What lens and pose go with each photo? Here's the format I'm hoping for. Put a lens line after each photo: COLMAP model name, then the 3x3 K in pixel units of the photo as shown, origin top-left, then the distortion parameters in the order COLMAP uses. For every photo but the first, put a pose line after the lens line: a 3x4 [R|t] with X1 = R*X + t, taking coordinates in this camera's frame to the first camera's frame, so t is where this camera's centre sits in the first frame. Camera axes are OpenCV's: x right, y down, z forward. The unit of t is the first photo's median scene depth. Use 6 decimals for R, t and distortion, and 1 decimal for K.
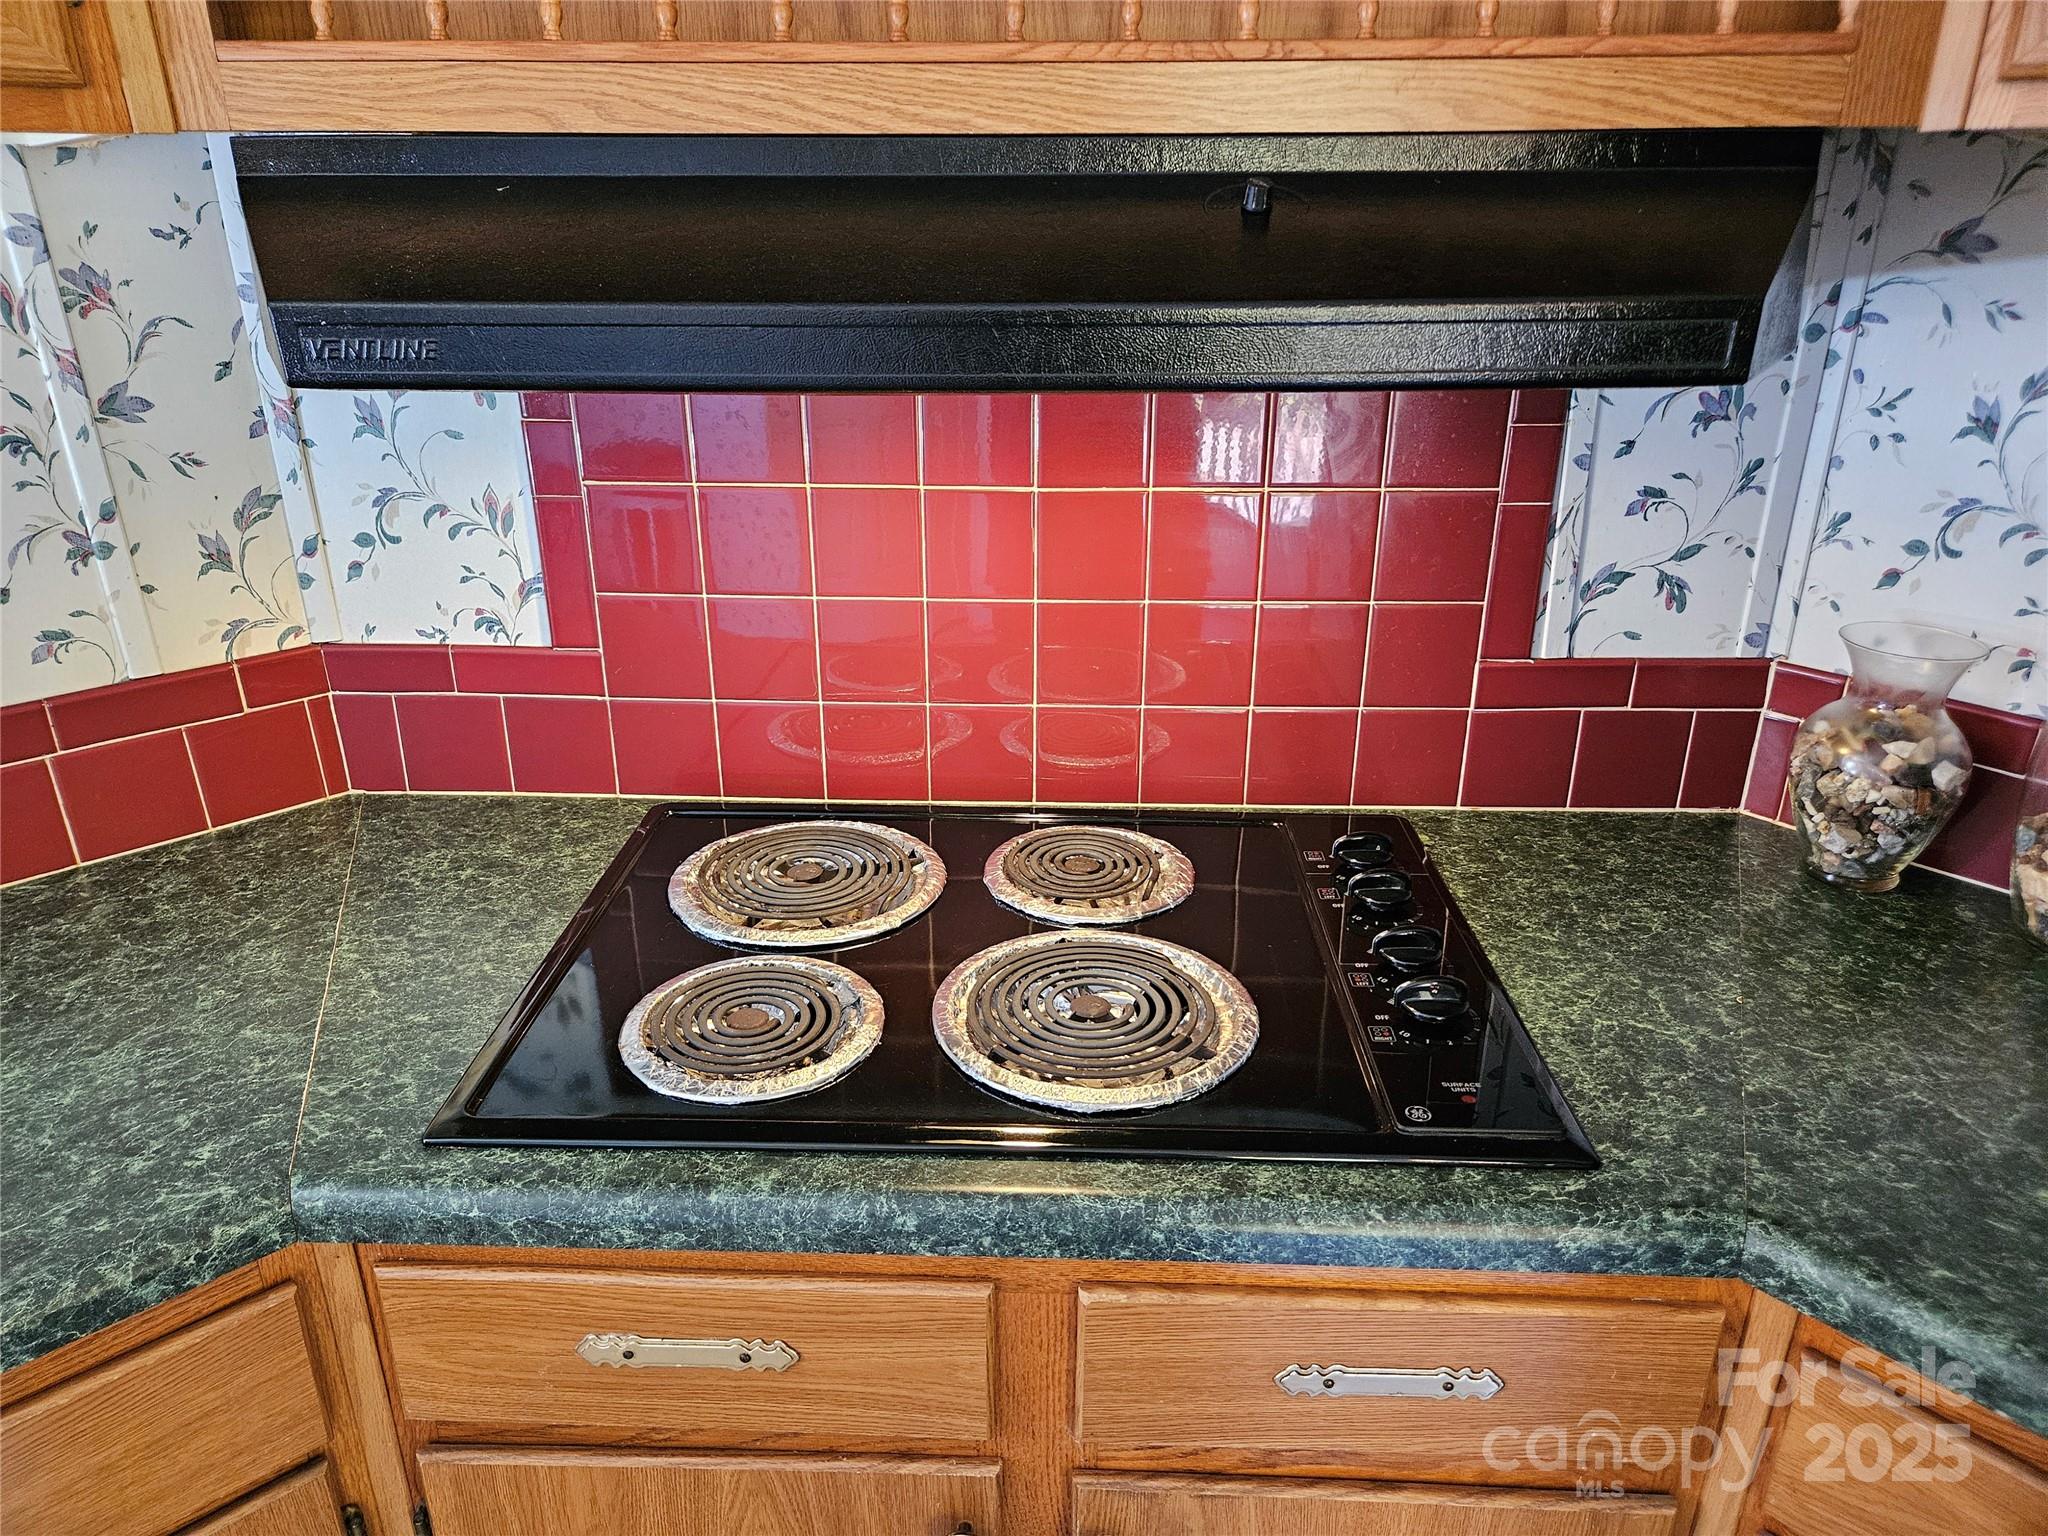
lens RADIAL K [[1368.5, 0, 1023.4], [0, 1368.5, 770.3], [0, 0, 1]] dist [0.063479, -0.055896]
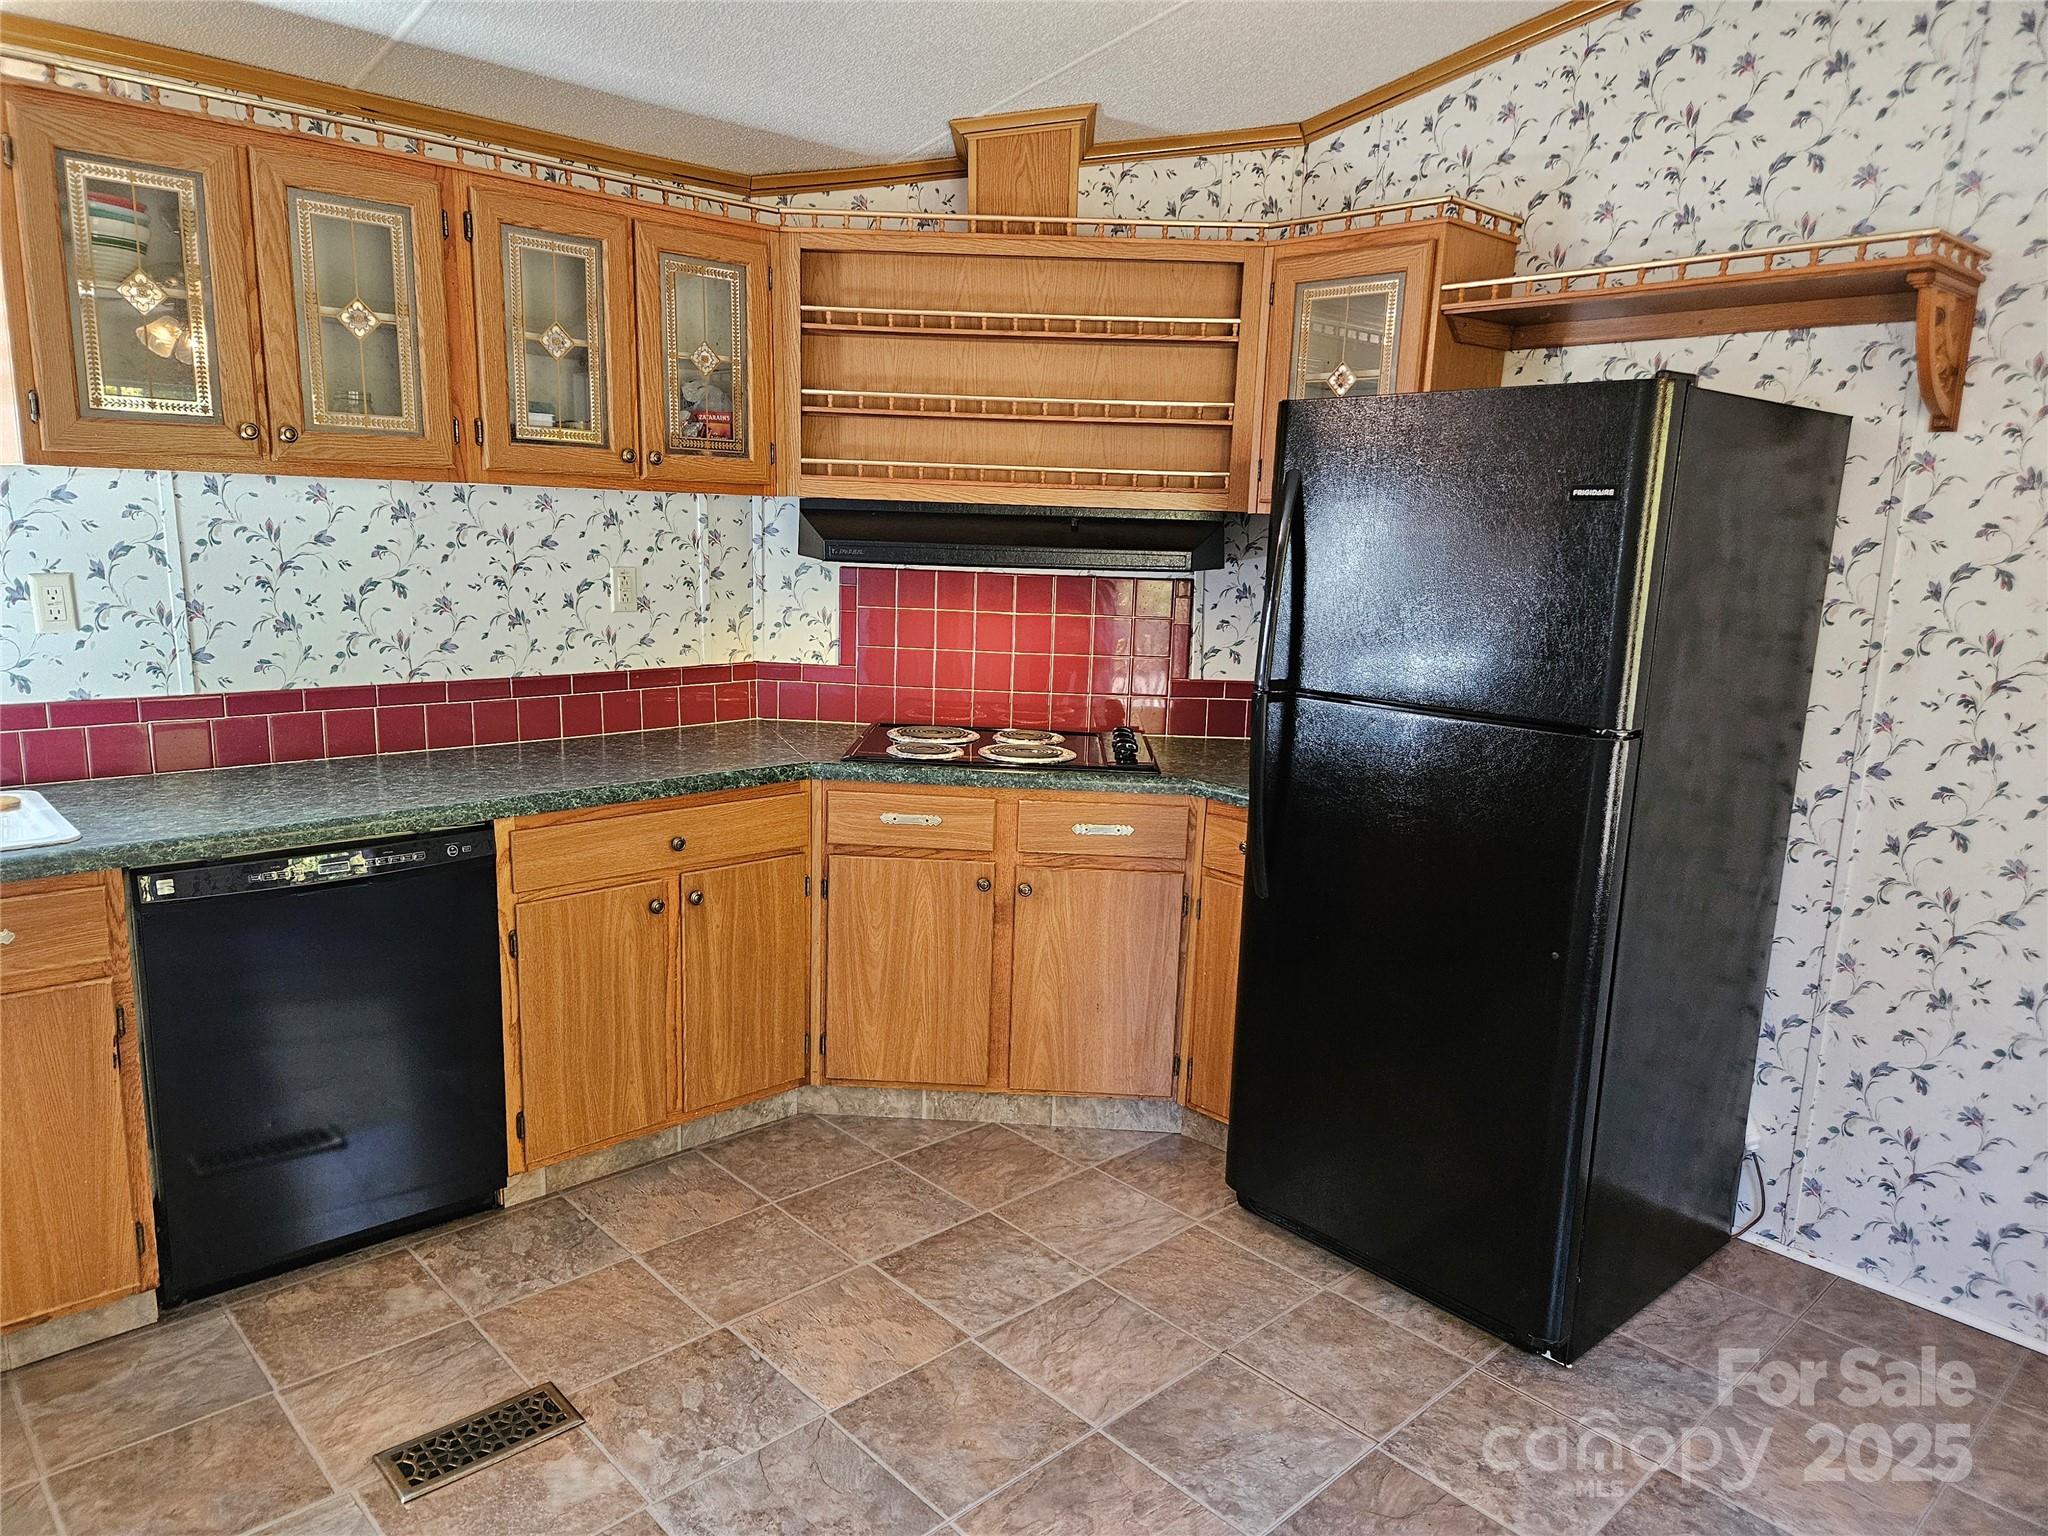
lens RADIAL K [[1369.0, 0, 1008.6], [0, 1369.0, 786.5], [0, 0, 1]] dist [0.078607, -0.062033]
pose [[0.999385, 0.034965, 0.002591, 0.000688], [-0.033860, 0.981677, -0.187521, 0.733075], [-0.009101, 0.187318, 0.982257, -1.864025]]
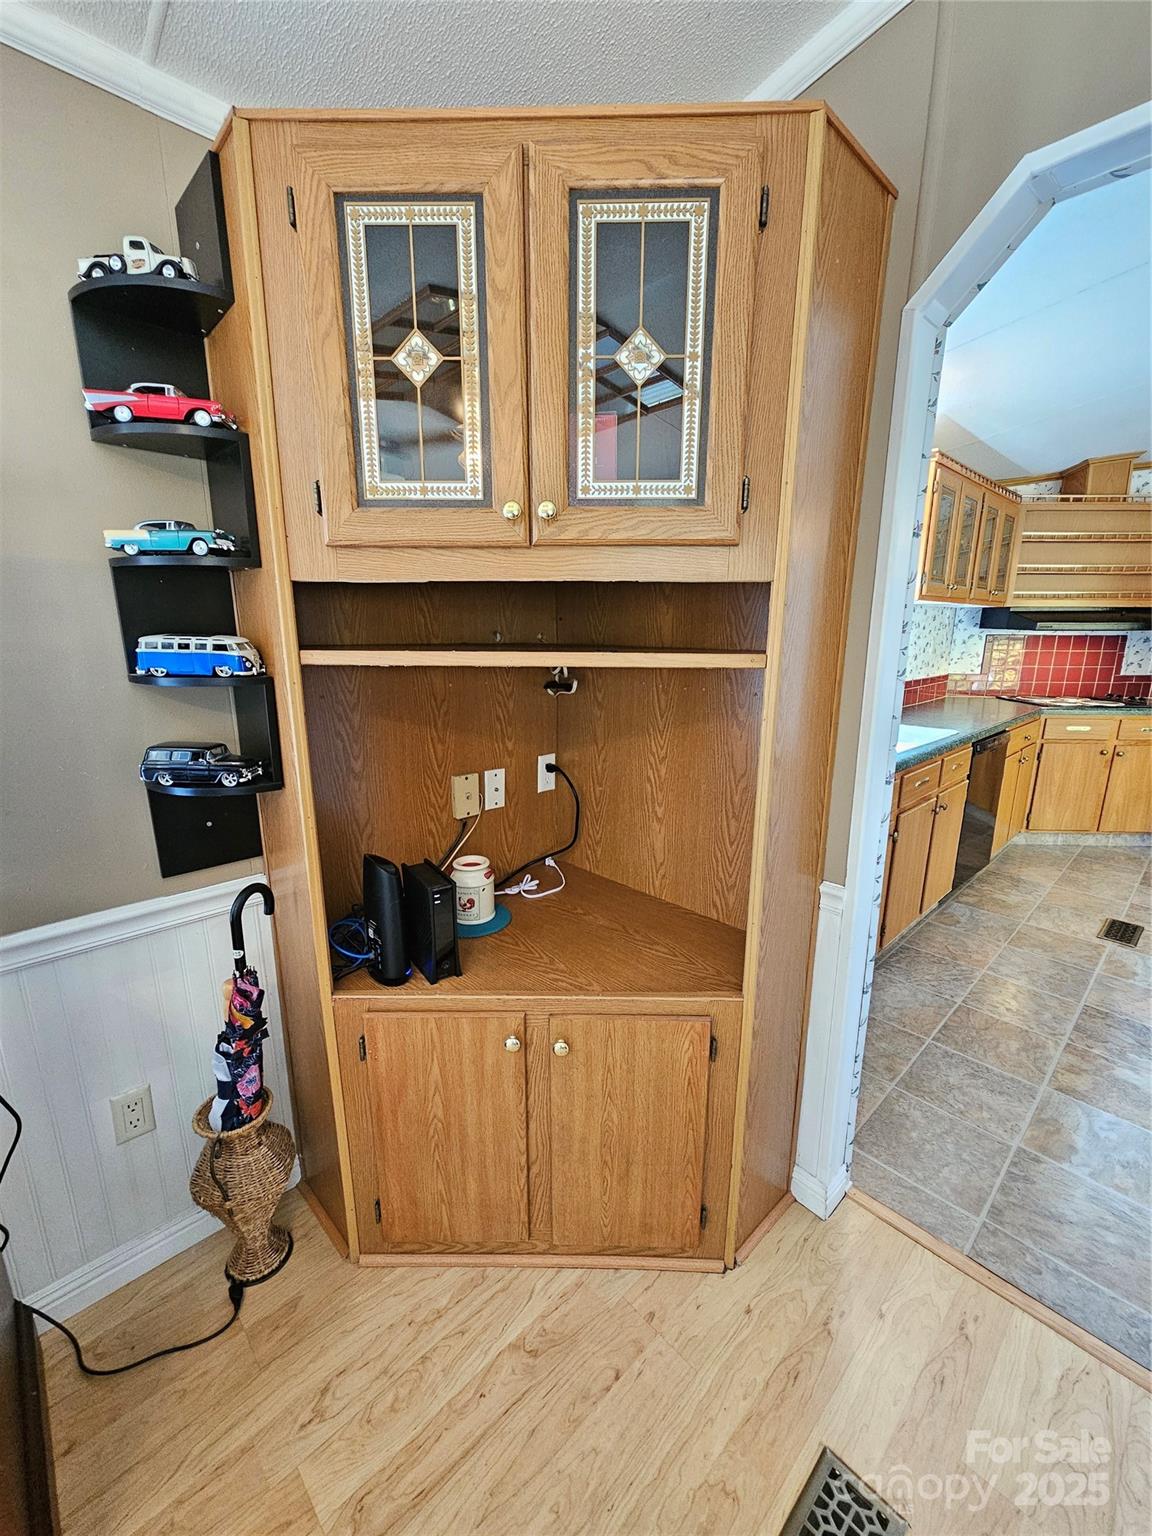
lens RADIAL K [[636.4, 0, 579.3], [0, 636.4, 779.3], [0, 0, 1]] dist [-0.000466, -0.000132]
pose [[0.999820, 0.001016, 0.018958, -2.742904], [0.001807, 0.988939, -0.148309, 1.029825], [-0.018899, 0.148316, 0.988759, -2.342801]]
